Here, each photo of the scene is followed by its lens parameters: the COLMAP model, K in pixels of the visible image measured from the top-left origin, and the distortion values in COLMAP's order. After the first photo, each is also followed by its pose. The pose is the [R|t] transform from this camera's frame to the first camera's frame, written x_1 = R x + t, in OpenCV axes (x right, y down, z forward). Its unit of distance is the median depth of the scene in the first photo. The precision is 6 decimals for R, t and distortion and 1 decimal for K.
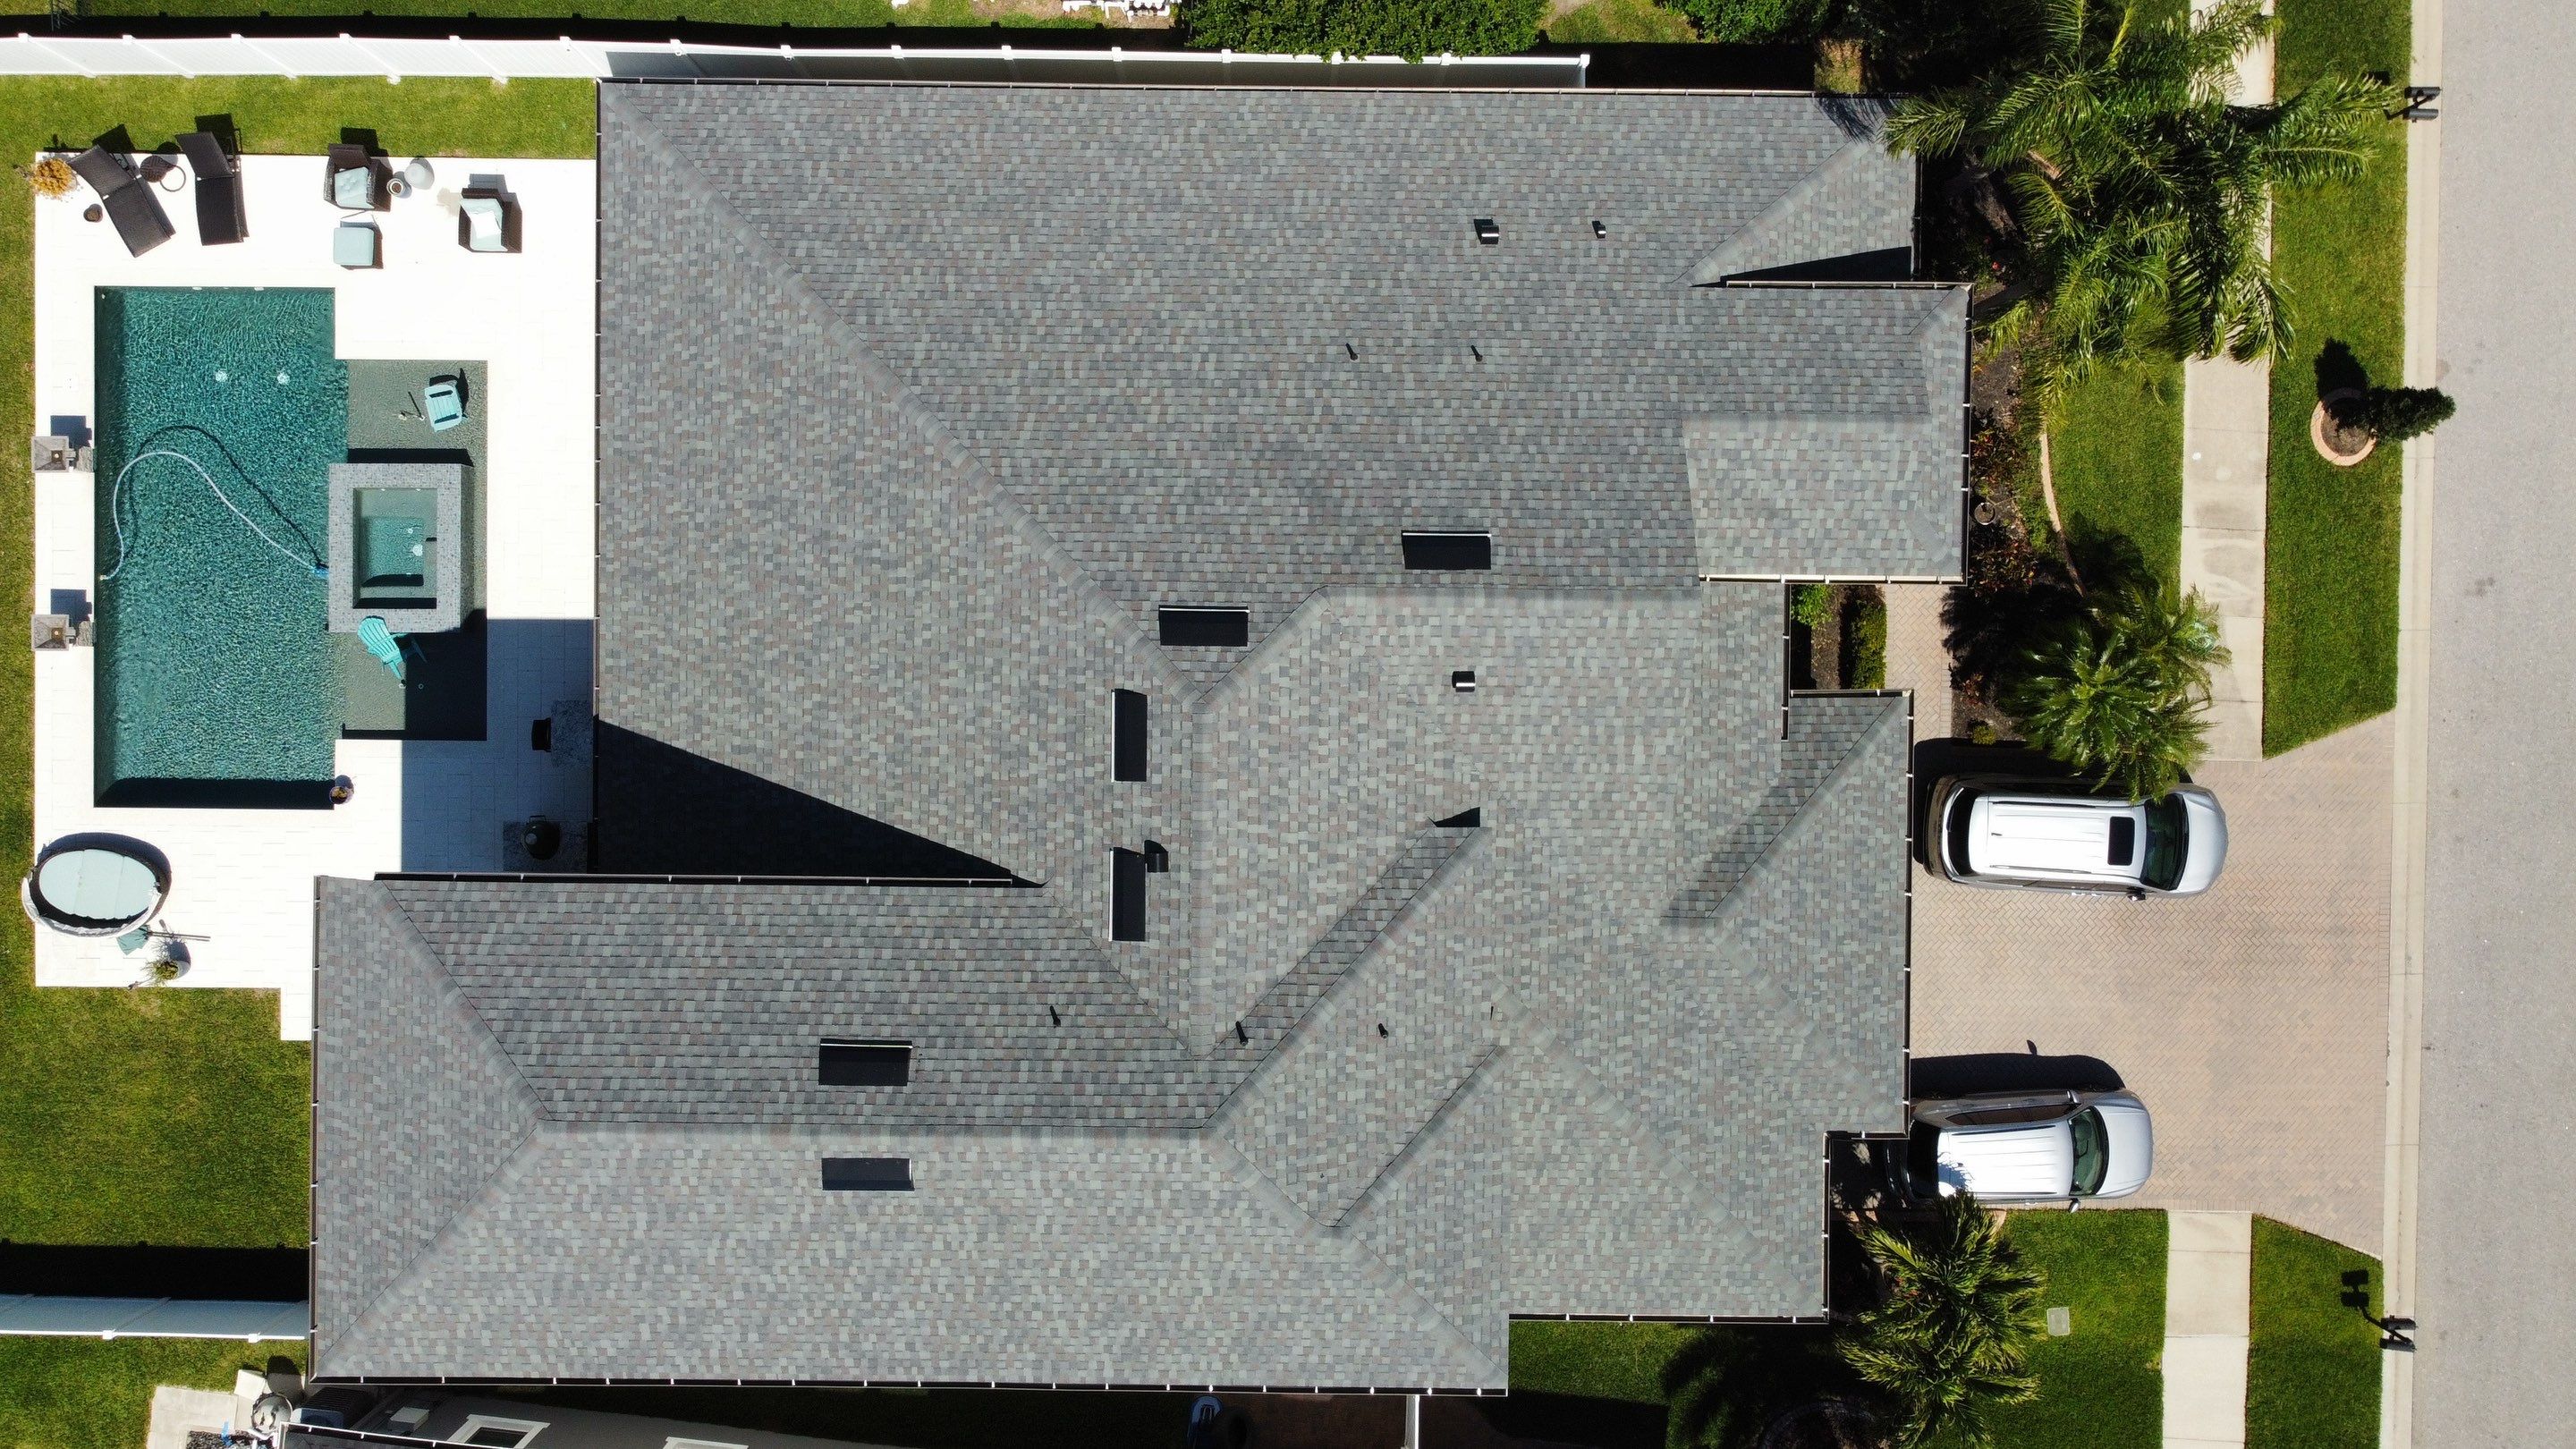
lens RADIAL K [[1948.2, 0, 1258.5], [0, 1948.2, 706.8], [0, 0, 1]] dist [0.000279, 0.000669]
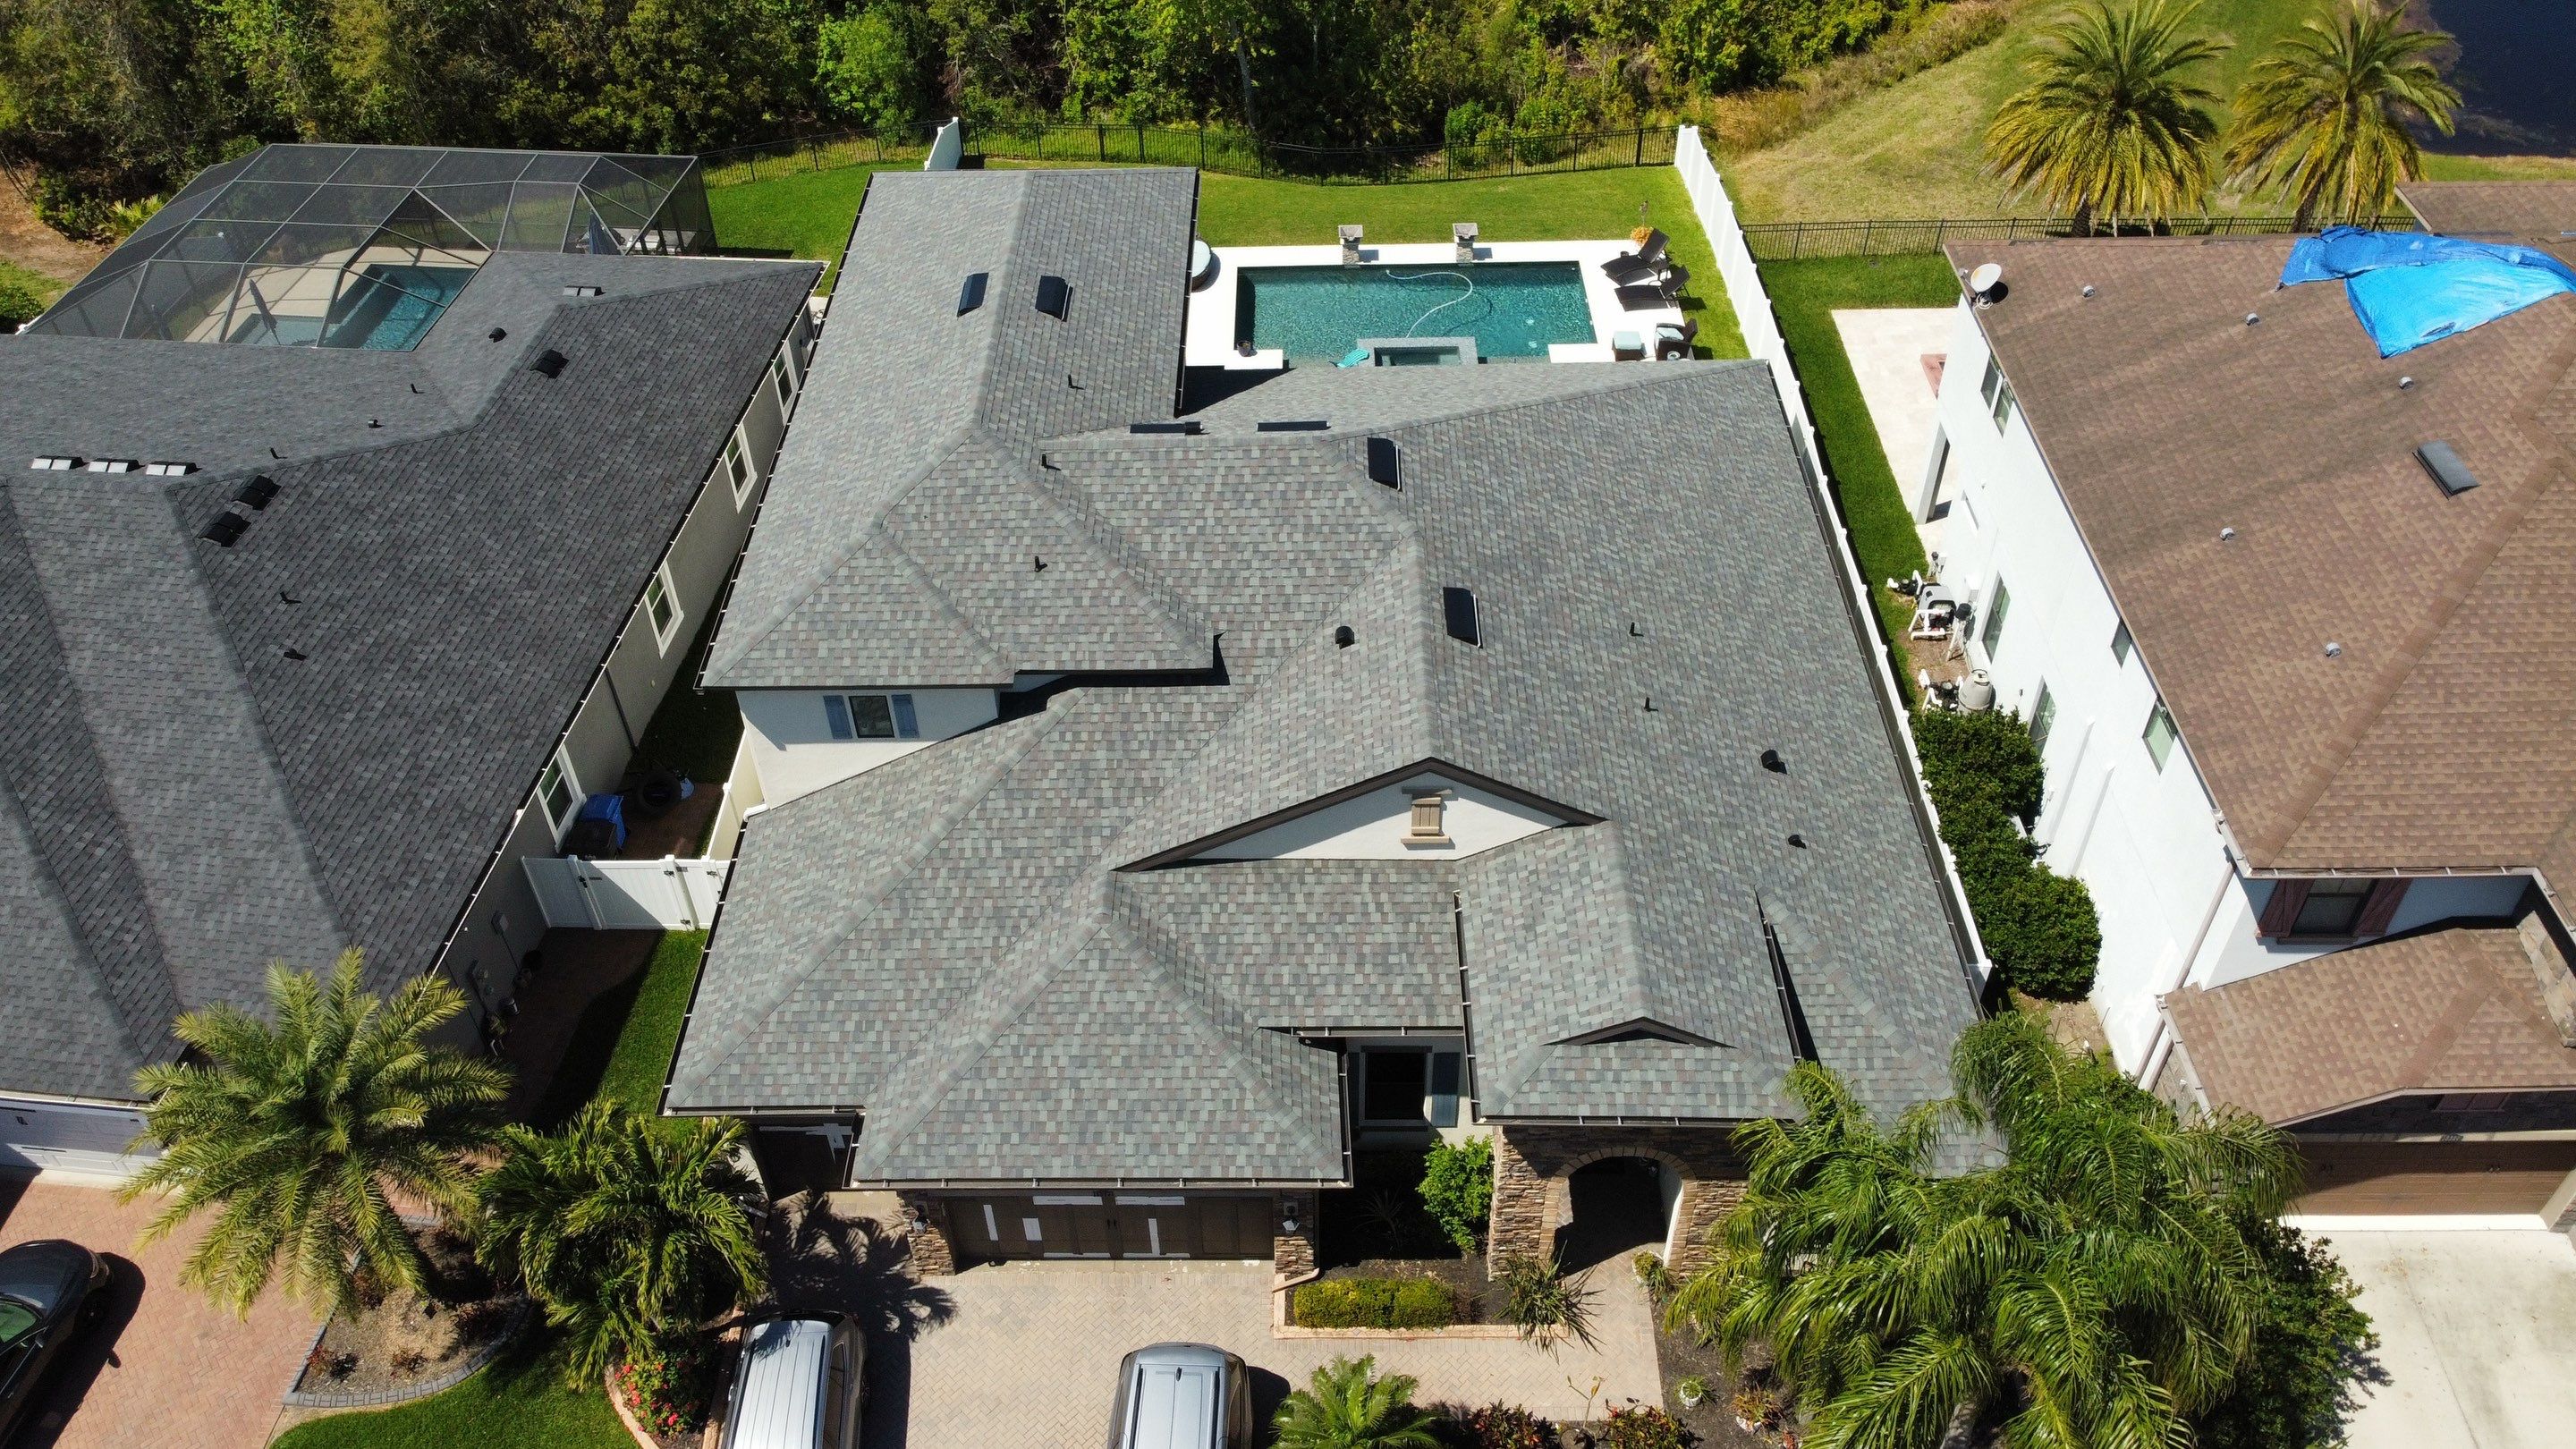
lens RADIAL K [[1948.2, 0, 1255.7], [0, 1948.2, 697.3], [0, 0, 1]] dist [0.000279, 0.000669]
pose [[-0.005123, 0.670070, -0.742281, 0.893769], [-0.999876, 0.007614, 0.013775, 0.022043], [0.014882, 0.742259, 0.669948, 0.264160]]
